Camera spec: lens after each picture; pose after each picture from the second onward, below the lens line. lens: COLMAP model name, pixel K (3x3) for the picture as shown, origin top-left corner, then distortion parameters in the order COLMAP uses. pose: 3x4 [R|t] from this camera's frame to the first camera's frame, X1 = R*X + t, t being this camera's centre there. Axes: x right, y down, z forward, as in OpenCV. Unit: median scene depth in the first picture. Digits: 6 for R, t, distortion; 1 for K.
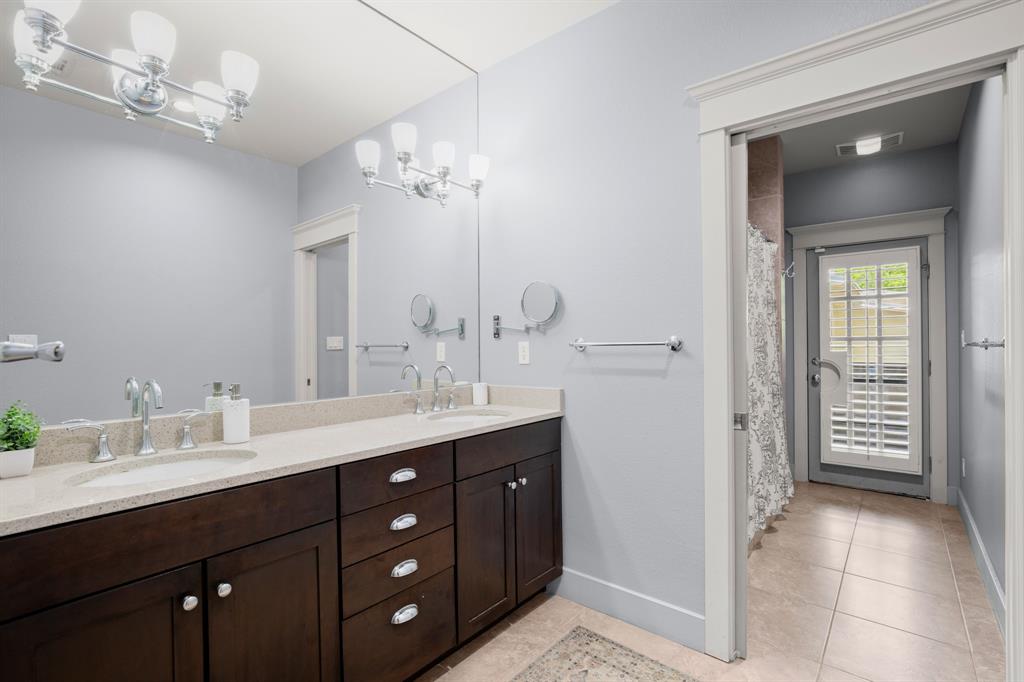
lens RADIAL K [[470.7, 0, 514.3], [0, 470.7, 342.5], [0, 0, 1]] dist [-0.021889, 0.006456]
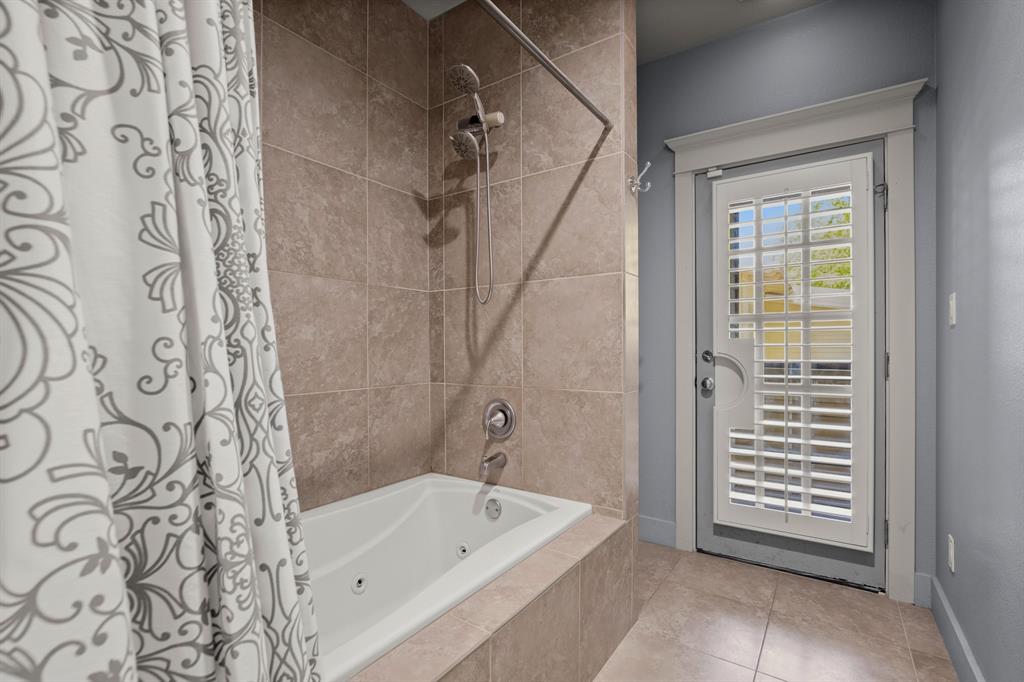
lens RADIAL K [[470.7, 0, 509.6], [0, 470.7, 345.5], [0, 0, 1]] dist [-0.021889, 0.006456]
pose [[0.996163, 0.004136, 0.087416, 0.374778], [-0.004552, 0.999979, 0.004561, 0.028713], [-0.087396, -0.004941, 0.996161, 0.462832]]
